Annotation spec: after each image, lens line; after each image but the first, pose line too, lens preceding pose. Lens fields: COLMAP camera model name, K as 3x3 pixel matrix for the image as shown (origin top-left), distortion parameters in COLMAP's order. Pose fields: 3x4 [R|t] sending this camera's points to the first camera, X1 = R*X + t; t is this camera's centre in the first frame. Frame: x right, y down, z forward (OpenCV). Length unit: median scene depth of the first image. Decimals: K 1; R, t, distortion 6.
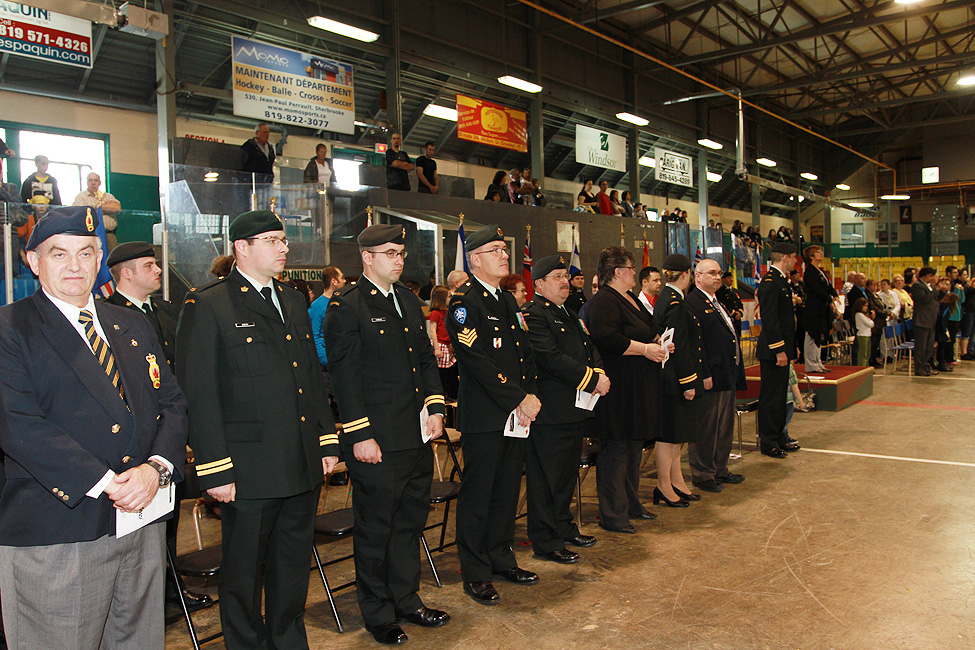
lens RADIAL K [[1155.6, 0, 487.7], [0, 1155.6, 330.5], [0, 0, 1]] dist [0.134495, 0.000000]
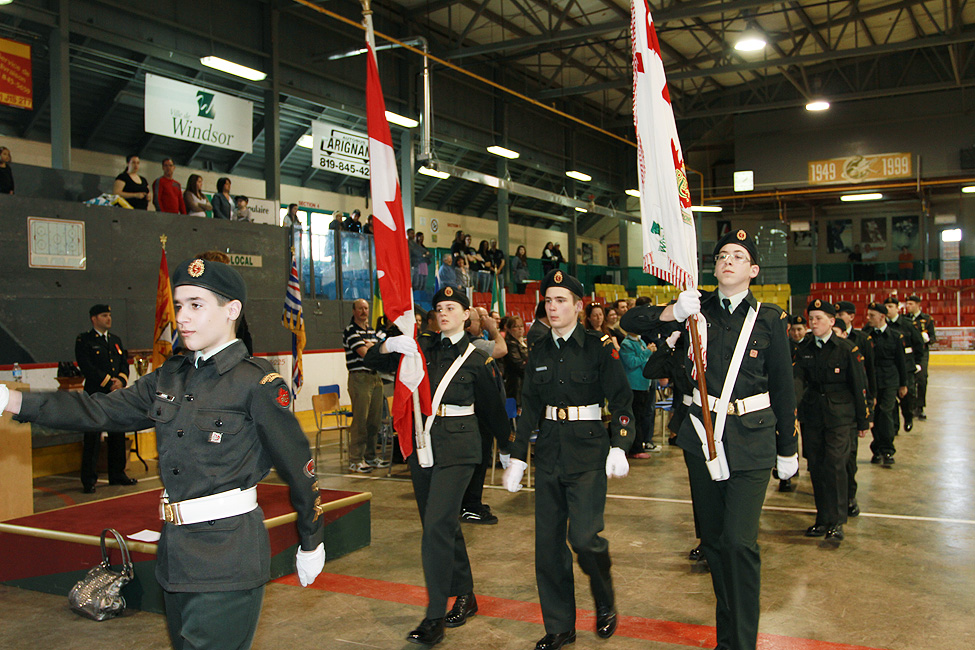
lens RADIAL K [[988.8, 0, 496.1], [0, 988.8, 326.3], [0, 0, 1]] dist [-0.017487, 0.000000]
pose [[0.999457, -0.006805, 0.032235, 0.205221], [0.007665, 0.999616, -0.026618, -0.019469], [-0.032041, 0.026850, 0.999126, 0.379616]]
